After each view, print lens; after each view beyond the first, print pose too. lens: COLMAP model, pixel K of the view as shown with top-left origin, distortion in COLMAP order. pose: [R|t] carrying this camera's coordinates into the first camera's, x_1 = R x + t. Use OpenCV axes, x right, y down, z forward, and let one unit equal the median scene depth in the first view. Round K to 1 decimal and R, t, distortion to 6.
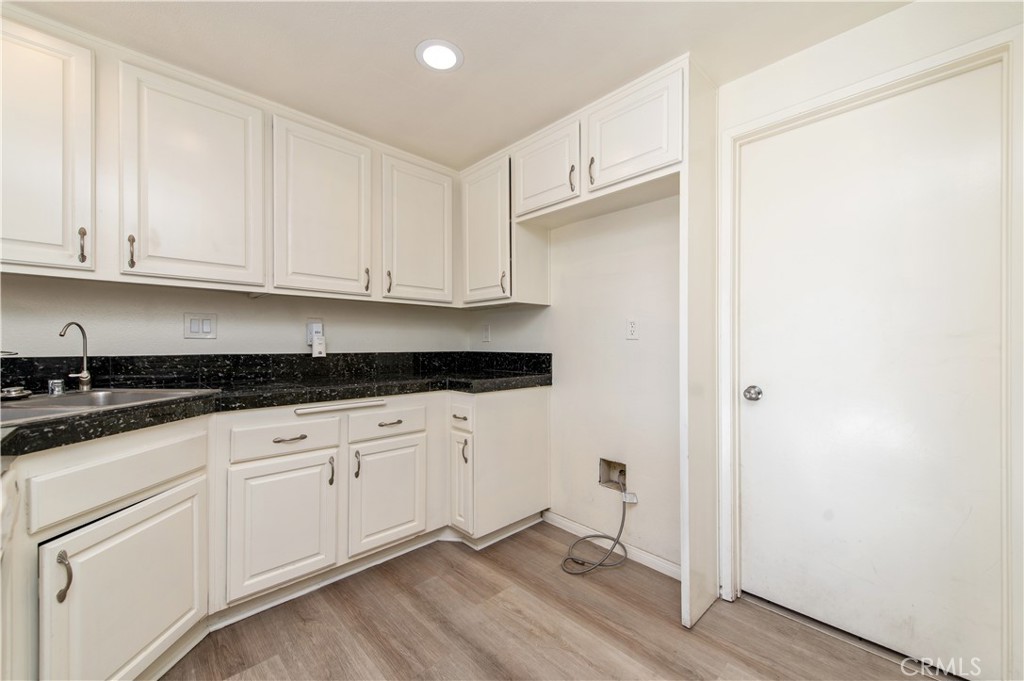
lens RADIAL K [[393.3, 0, 508.2], [0, 393.3, 345.4], [0, 0, 1]] dist [-0.002326, -0.000291]
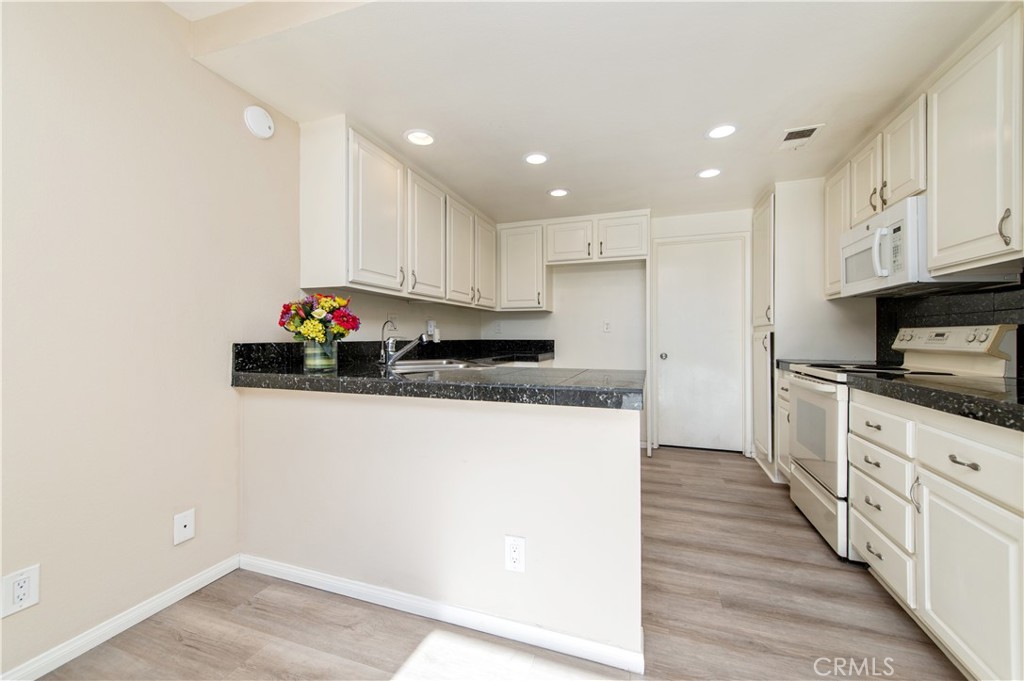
lens RADIAL K [[399.8, 0, 513.2], [0, 399.8, 337.6], [0, 0, 1]] dist [0.005105, -0.000376]
pose [[0.893340, -0.003745, 0.449366, -0.897000], [0.003544, 0.999993, 0.001289, 0.007730], [-0.449368, 0.000441, 0.893347, -0.507380]]
